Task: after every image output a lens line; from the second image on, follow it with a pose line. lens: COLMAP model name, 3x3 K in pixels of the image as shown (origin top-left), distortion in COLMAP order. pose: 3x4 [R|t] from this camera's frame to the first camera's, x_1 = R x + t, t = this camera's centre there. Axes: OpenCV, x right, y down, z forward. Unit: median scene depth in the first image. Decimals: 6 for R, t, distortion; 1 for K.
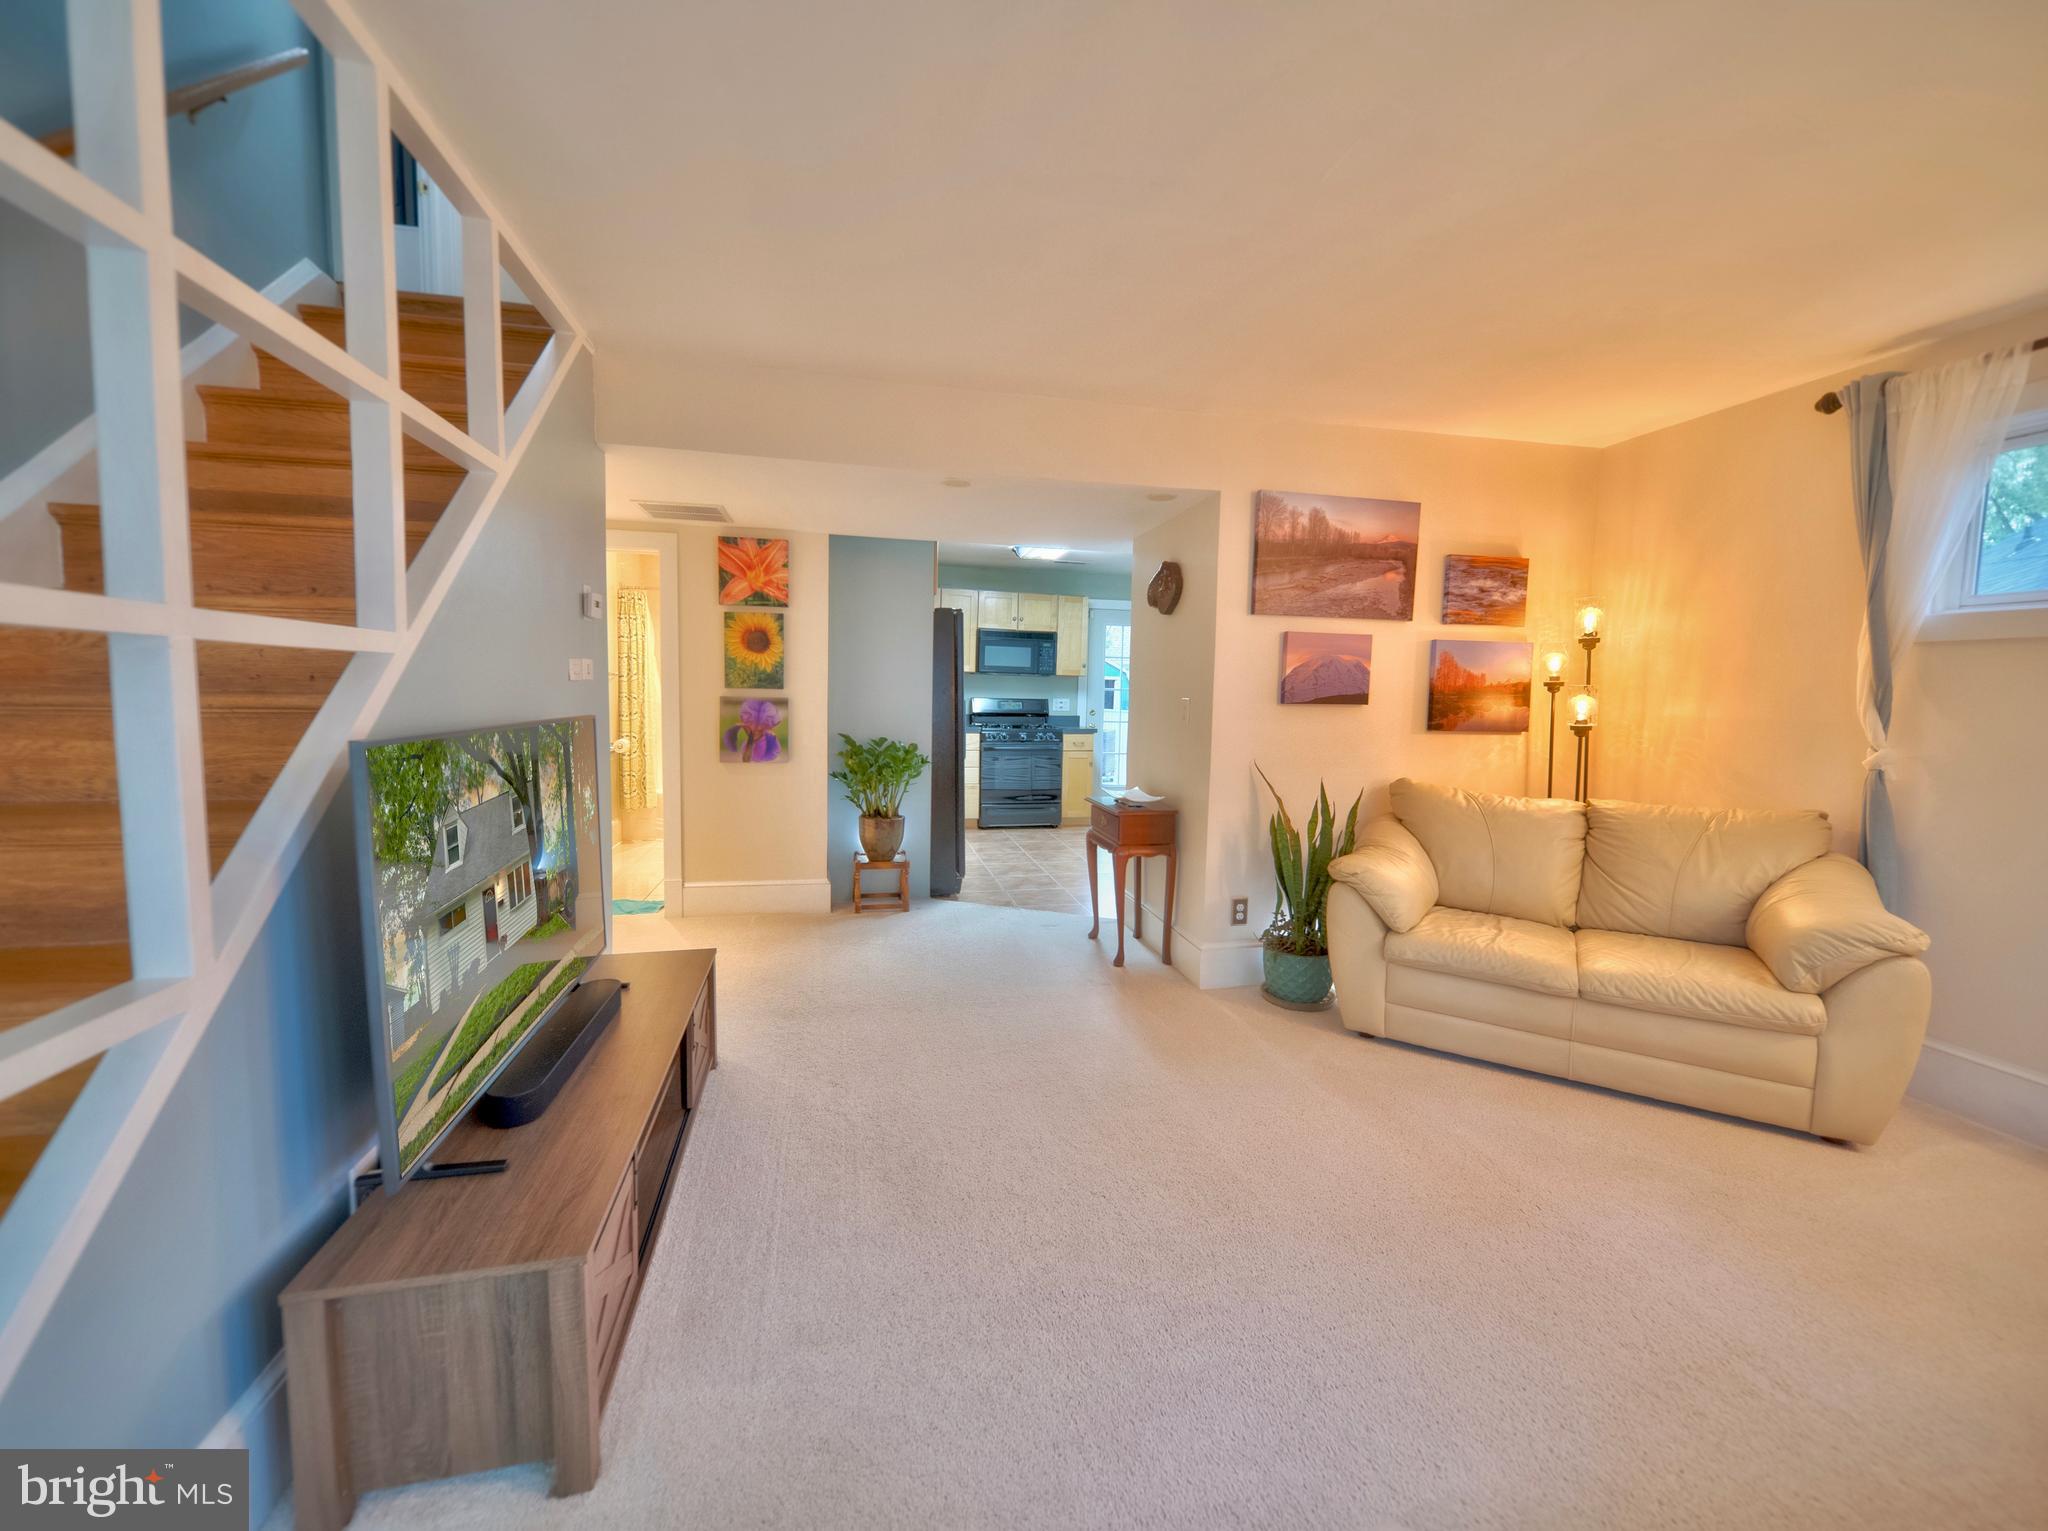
lens RADIAL K [[816.7, 0, 1025.7], [0, 816.7, 756.9], [0, 0, 1]] dist [0.000864, -0.000105]
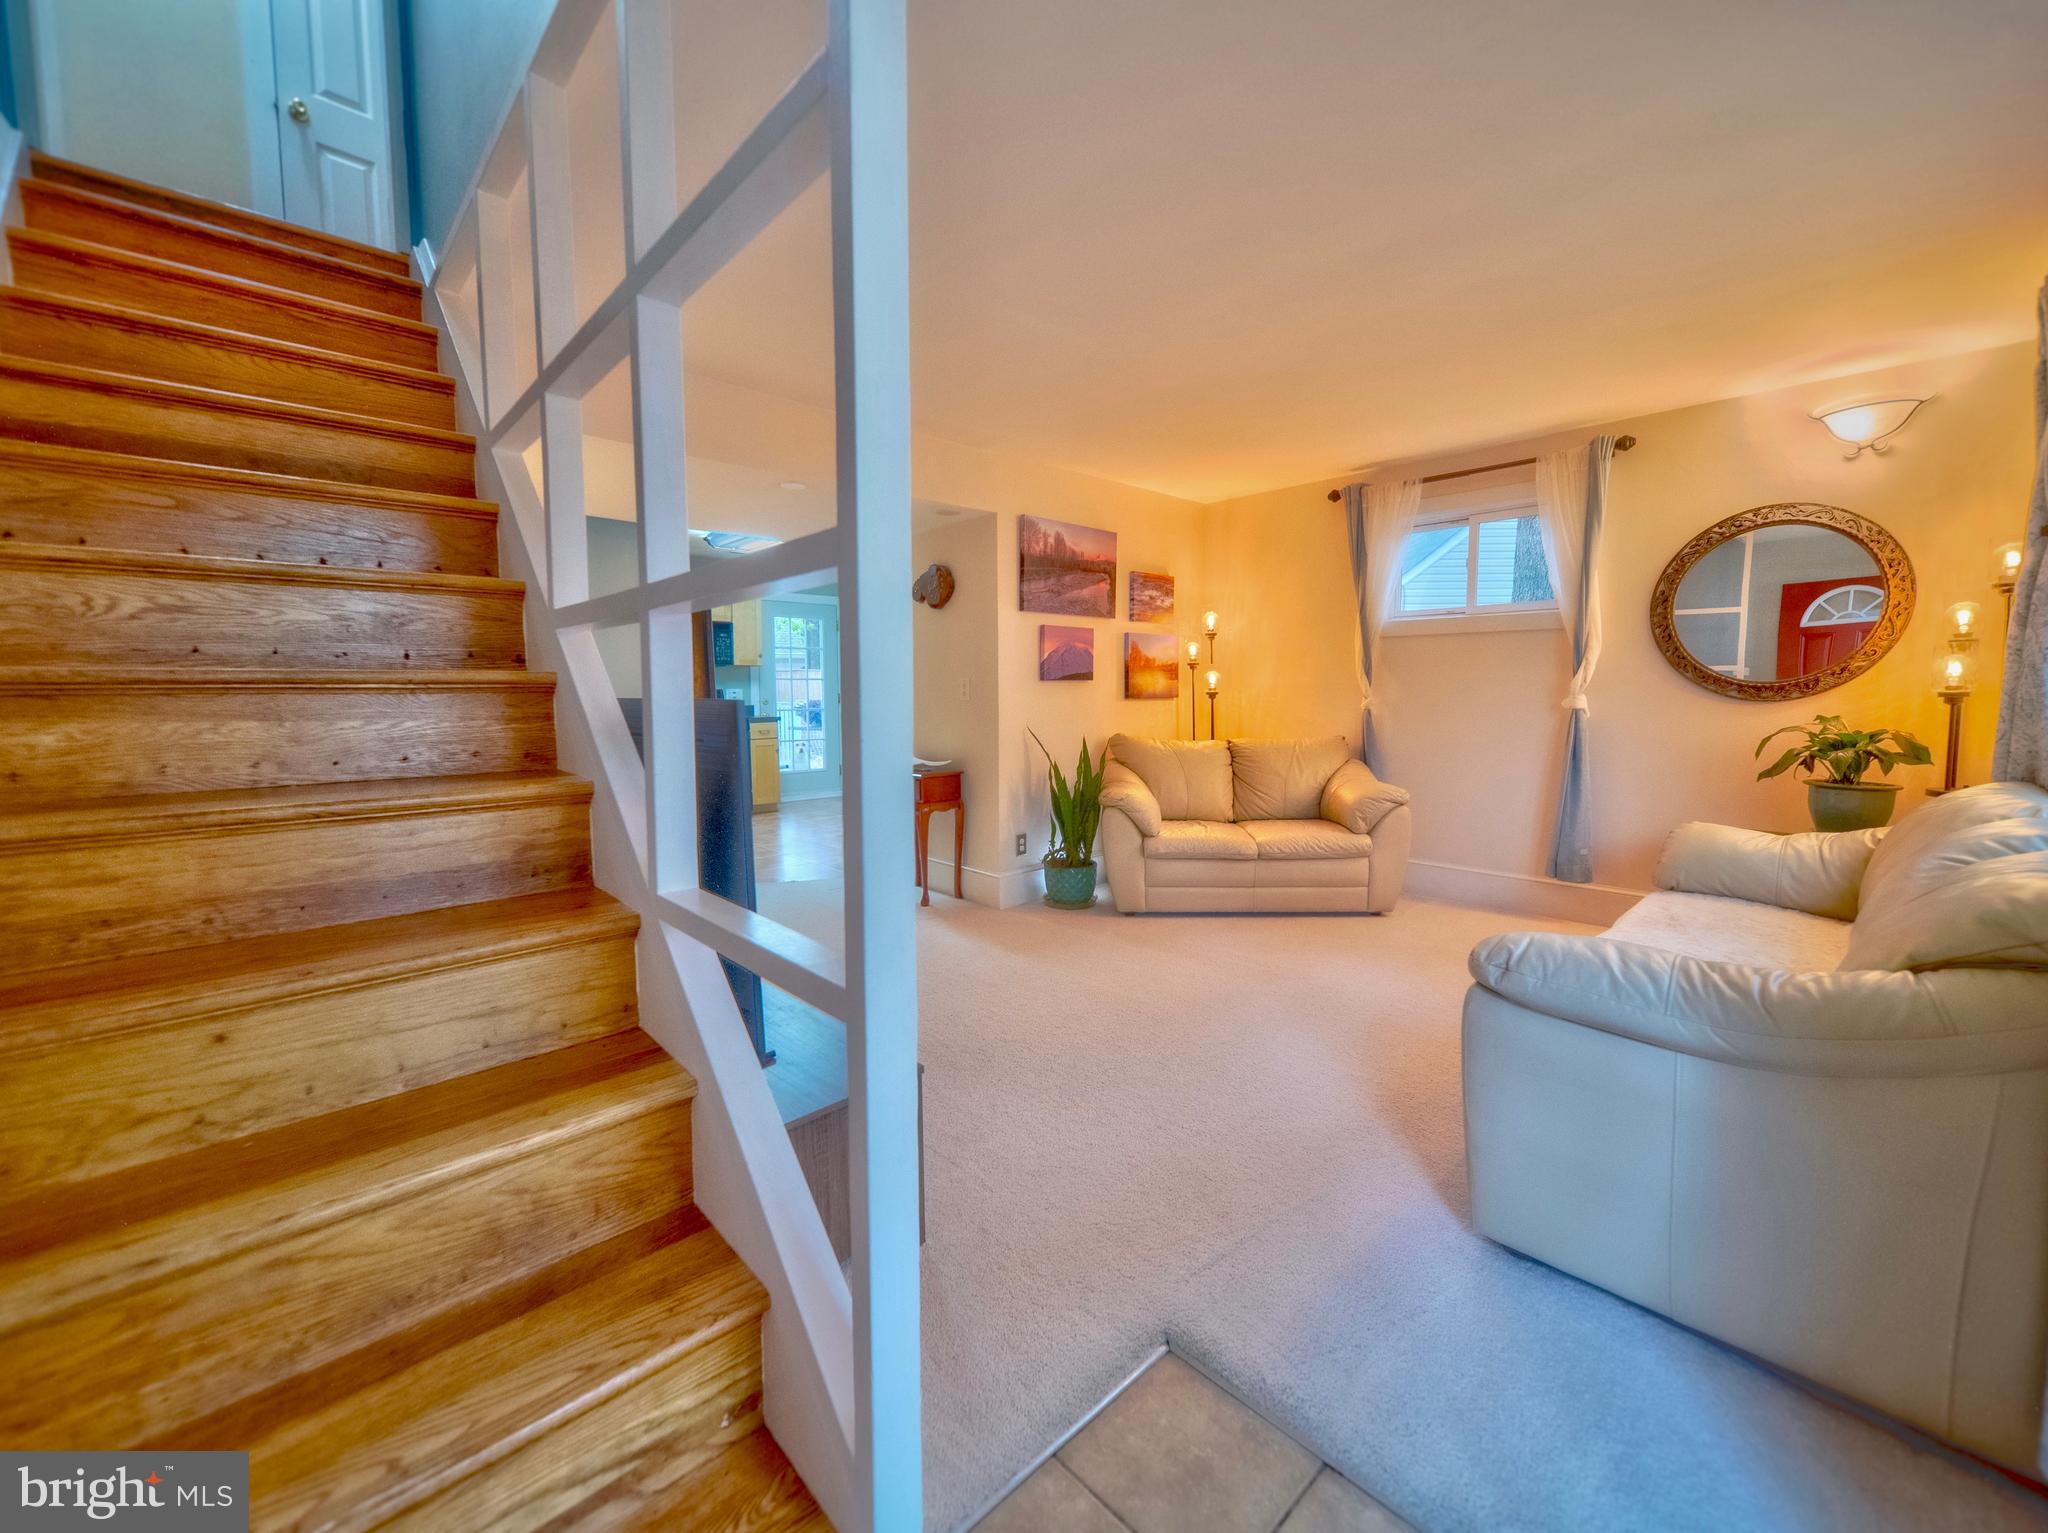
lens RADIAL K [[816.7, 0, 1025.7], [0, 816.7, 757.9], [0, 0, 1]] dist [0.000864, -0.000105]
pose [[0.857476, -0.067229, 0.510112, -0.373600], [0.062815, 0.997689, 0.025898, 0.022005], [-0.510675, 0.009835, 0.859718, -0.100043]]
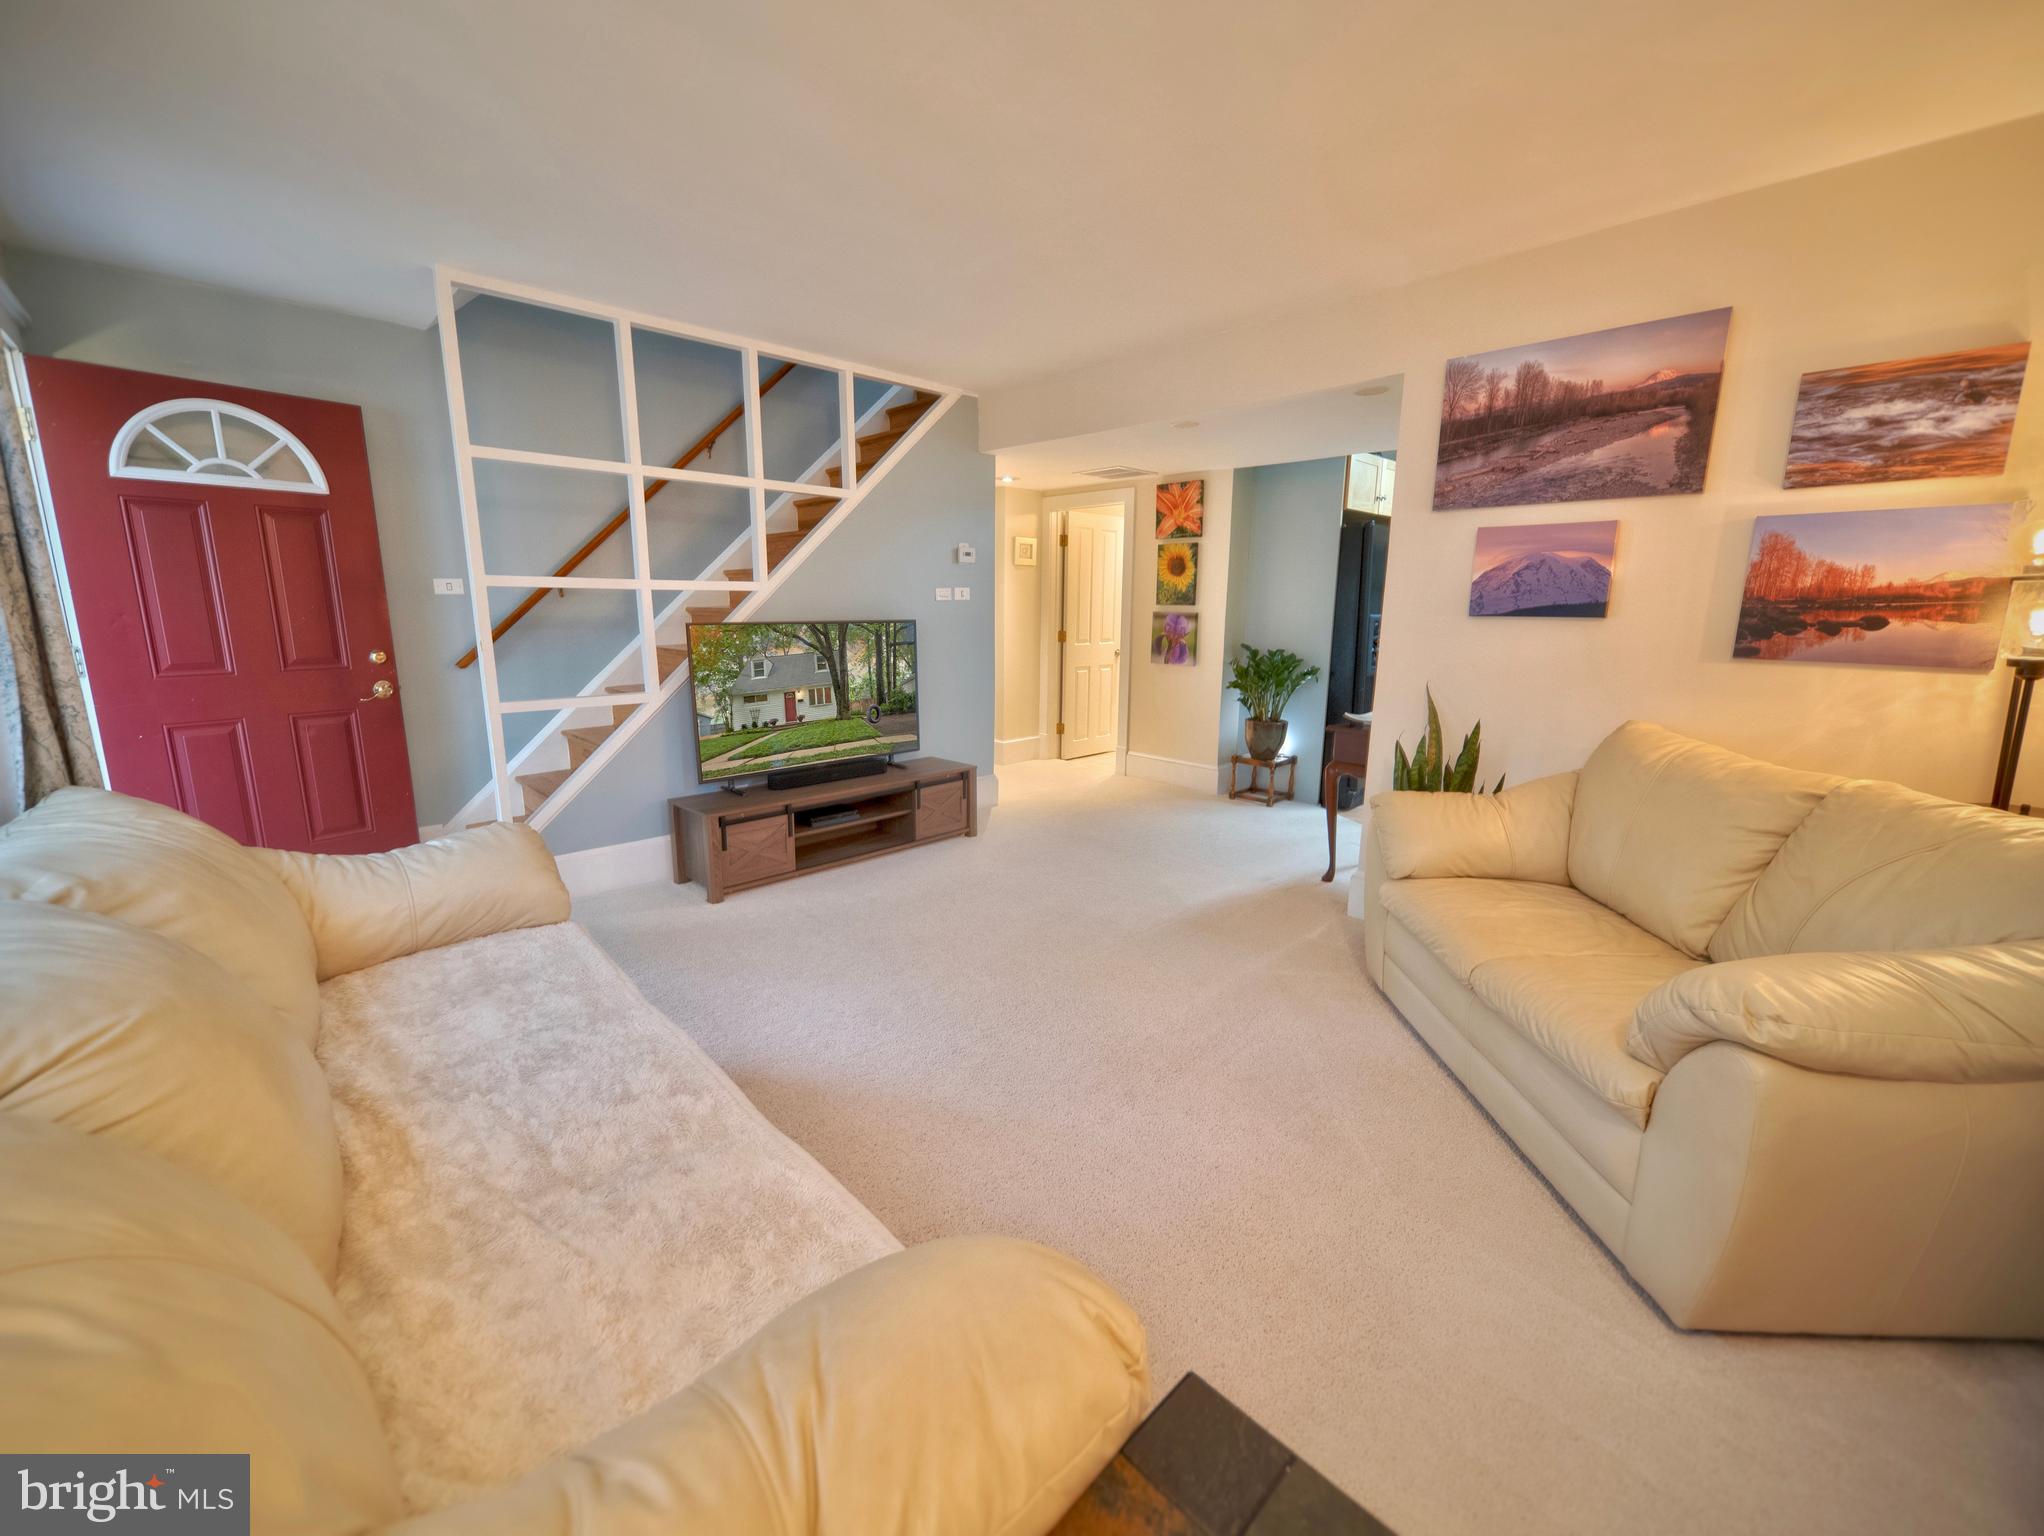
lens RADIAL K [[815.1, 0, 1023.7], [0, 815.1, 759.4], [0, 0, 1]] dist [0.000864, -0.000105]
pose [[0.525759, 0.148164, -0.837631, 0.783749], [-0.065656, 0.988845, 0.133700, -0.001511], [0.848096, -0.015298, 0.529622, 0.164238]]
